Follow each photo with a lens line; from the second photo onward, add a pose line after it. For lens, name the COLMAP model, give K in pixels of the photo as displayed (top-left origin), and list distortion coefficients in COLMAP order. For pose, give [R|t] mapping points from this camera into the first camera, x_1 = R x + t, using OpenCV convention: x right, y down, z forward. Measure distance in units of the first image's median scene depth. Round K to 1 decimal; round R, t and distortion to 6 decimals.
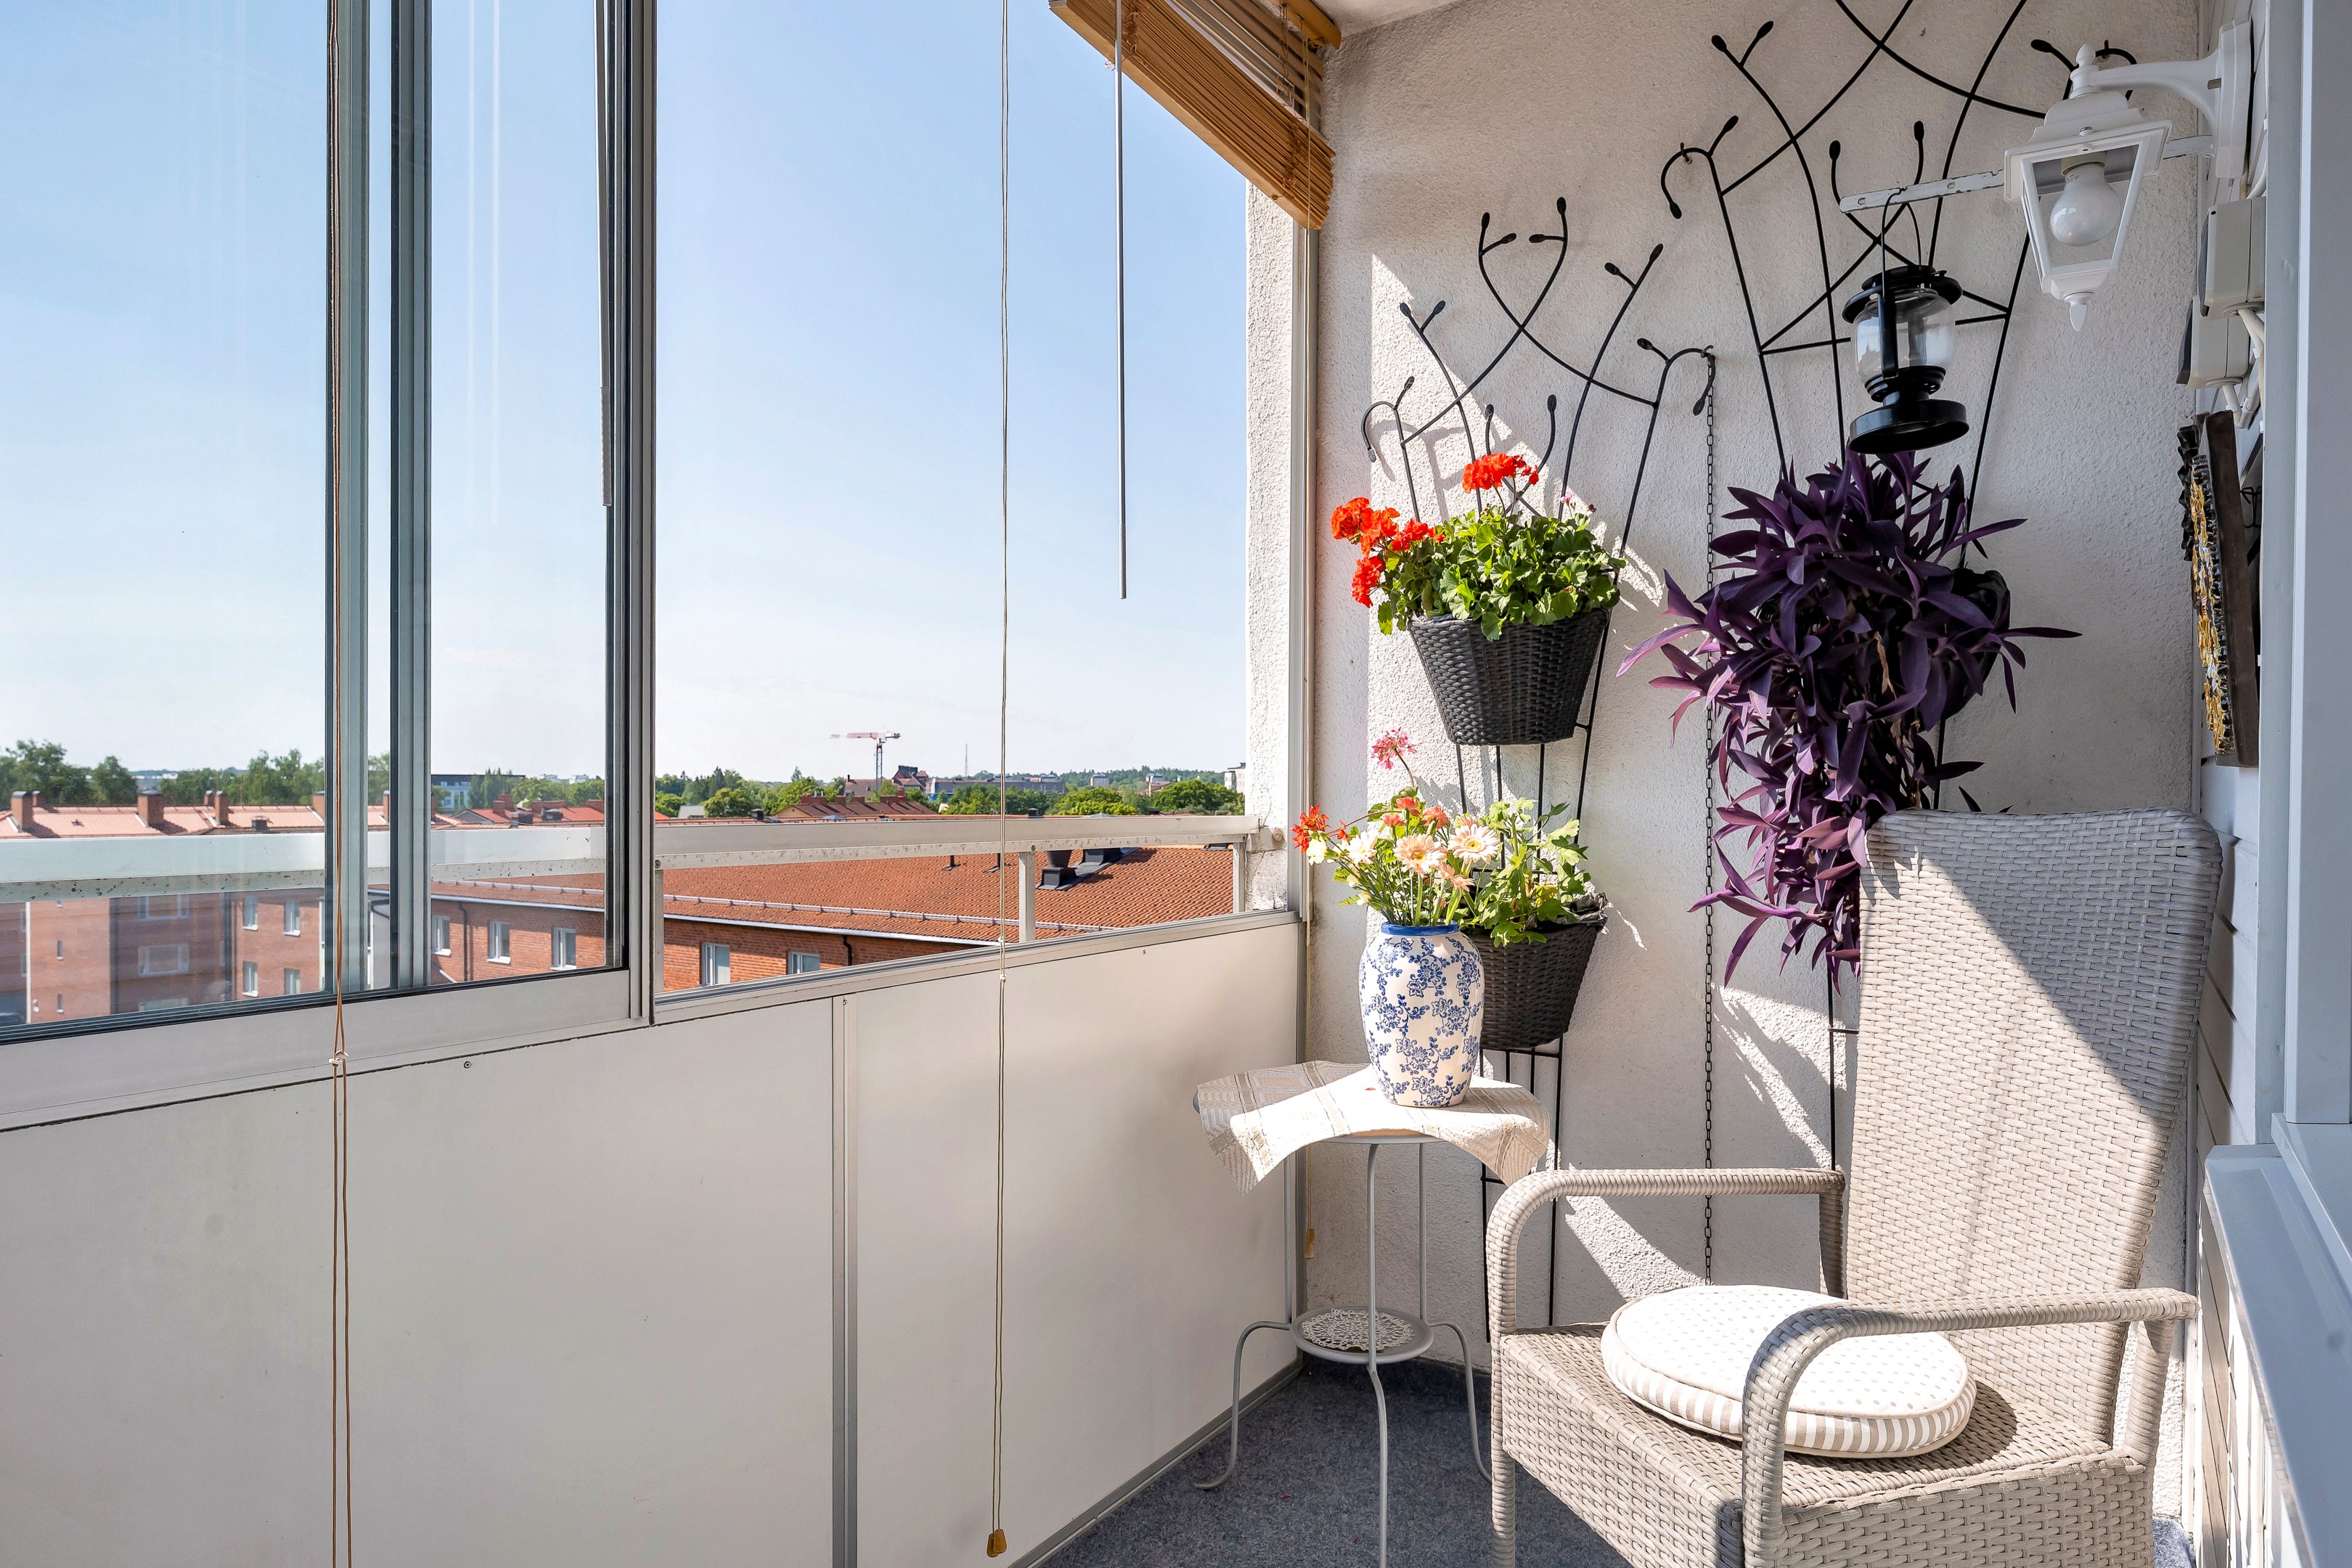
lens RADIAL K [[1413.3, 0, 1171.8], [0, 1413.3, 788.6], [0, 0, 1]] dist [-0.005172, 0.000082]
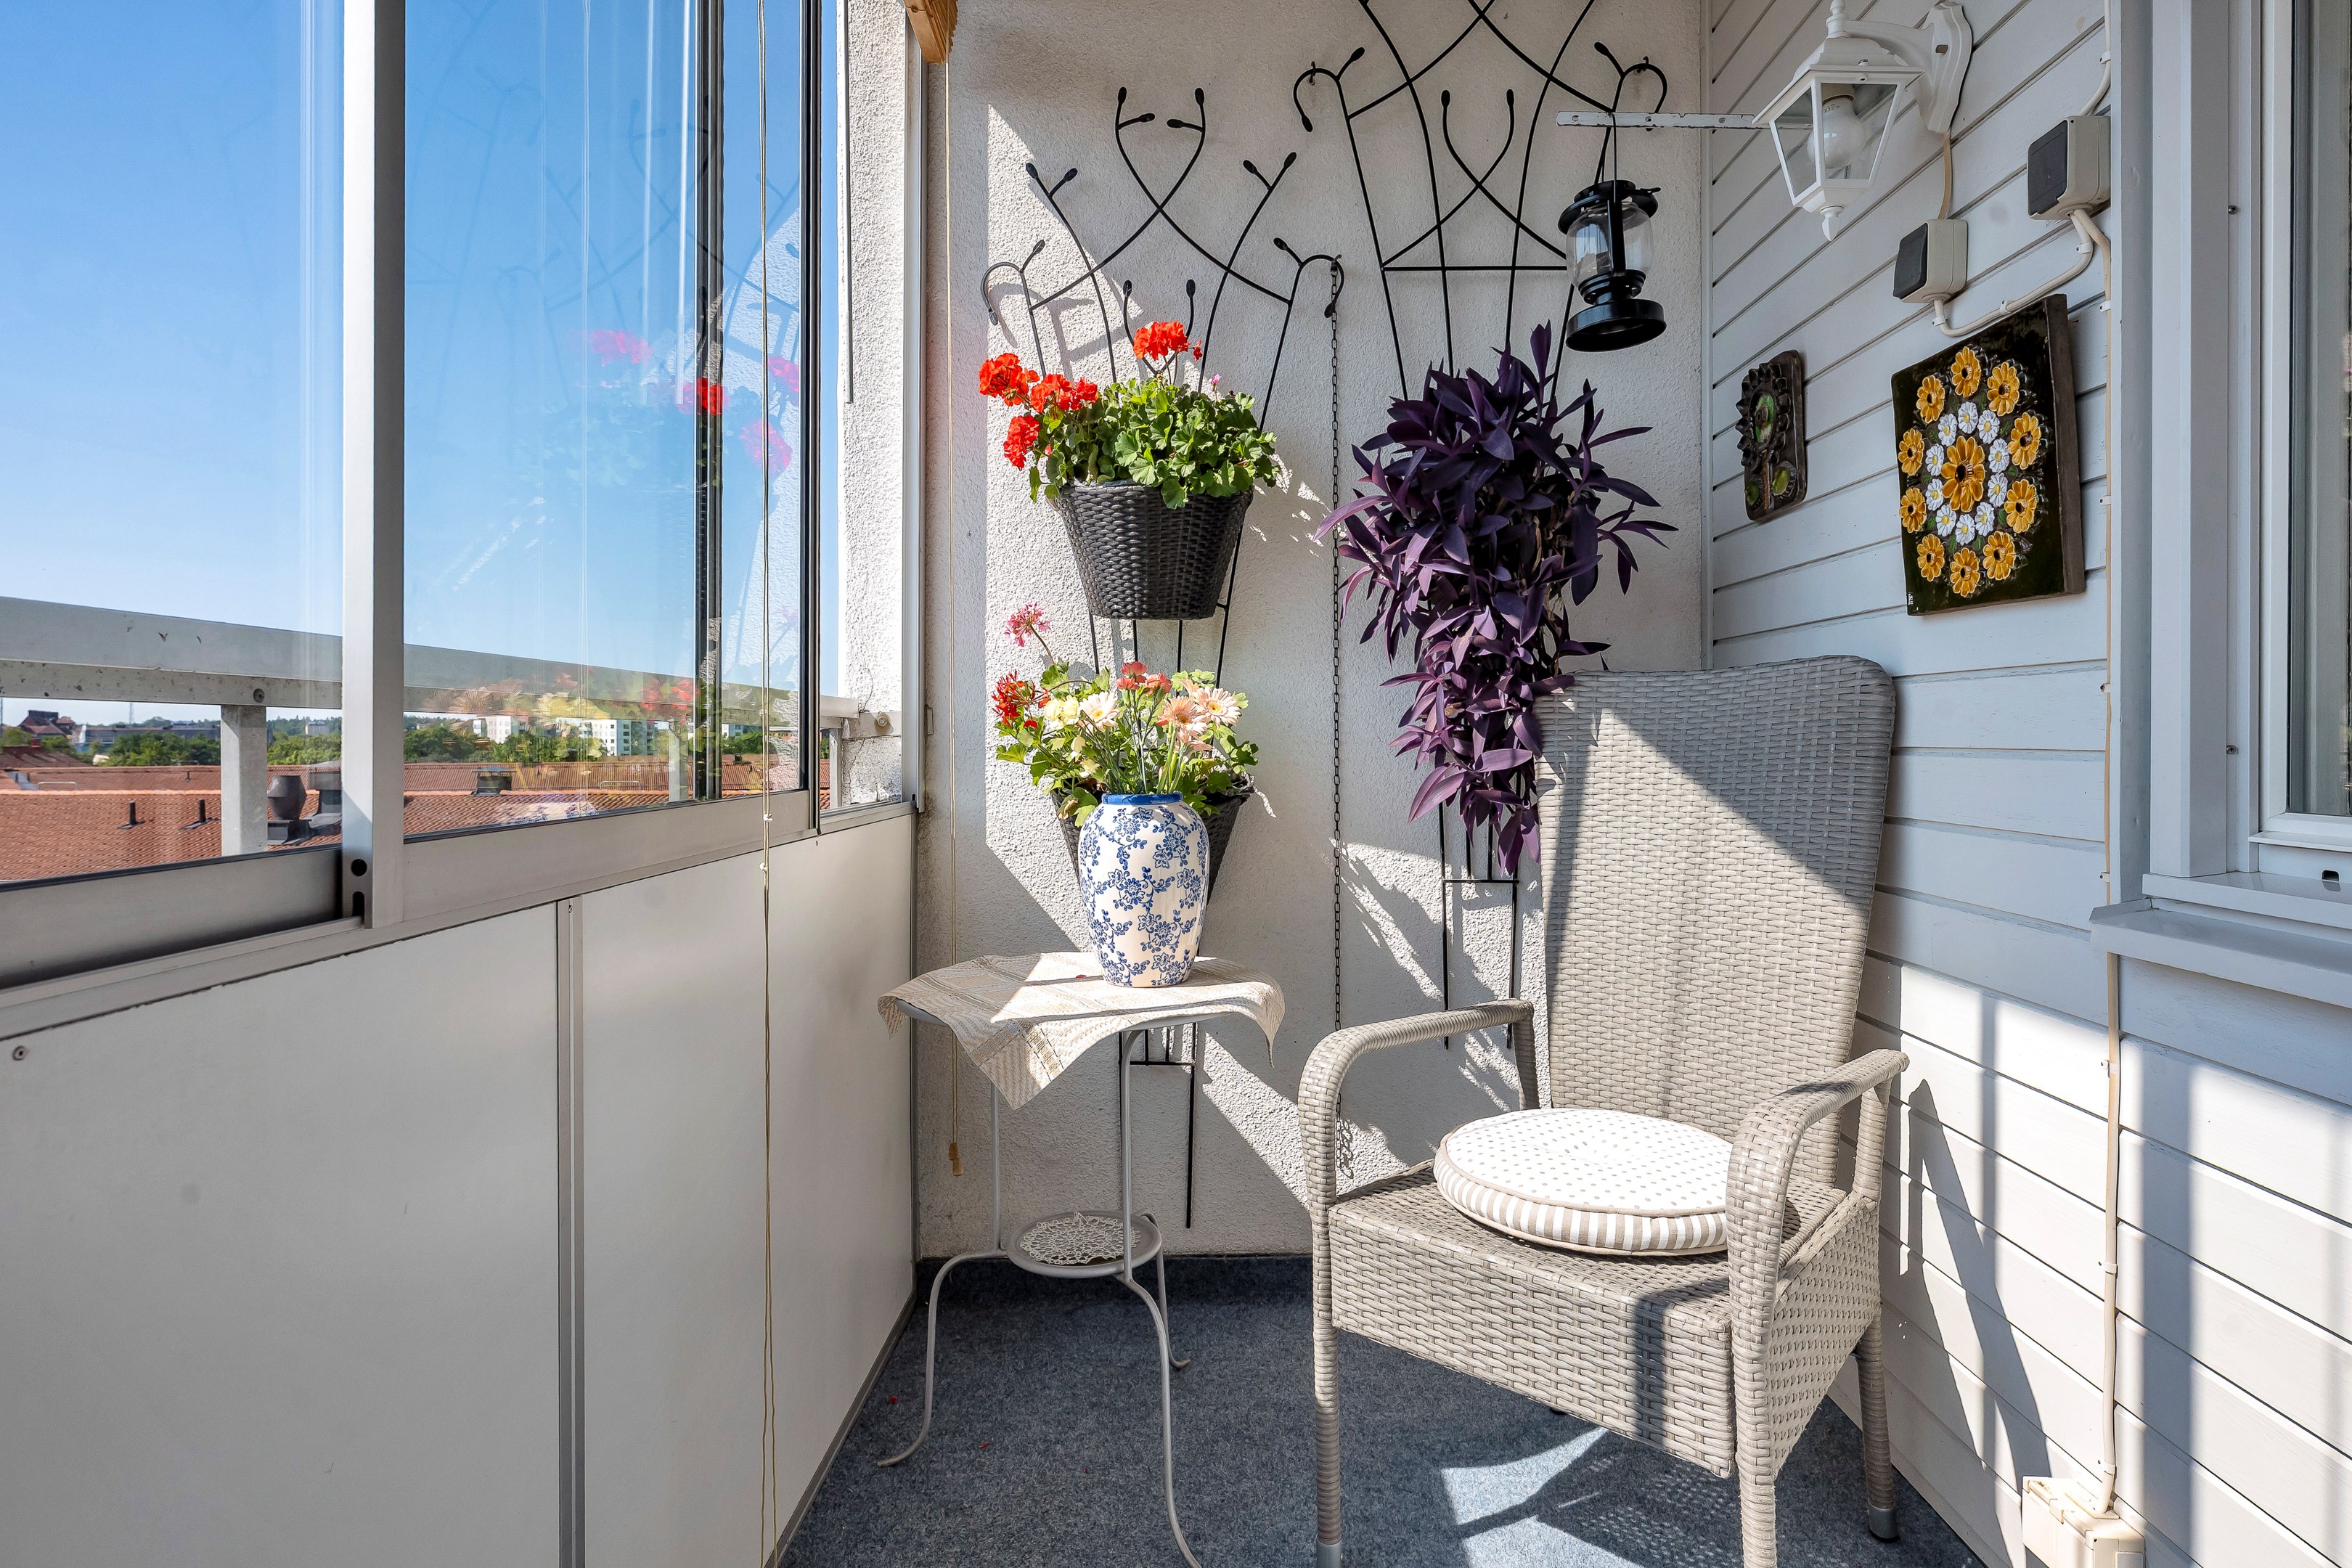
lens RADIAL K [[1261.1, 0, 1191.3], [0, 1261.1, 724.6], [0, 0, 1]] dist [-0.002616, -0.000102]
pose [[0.848709, 0.000198, 0.528860, -0.220247], [0.004288, 0.999964, -0.007257, 0.050518], [-0.528843, 0.008427, 0.848678, 0.241965]]
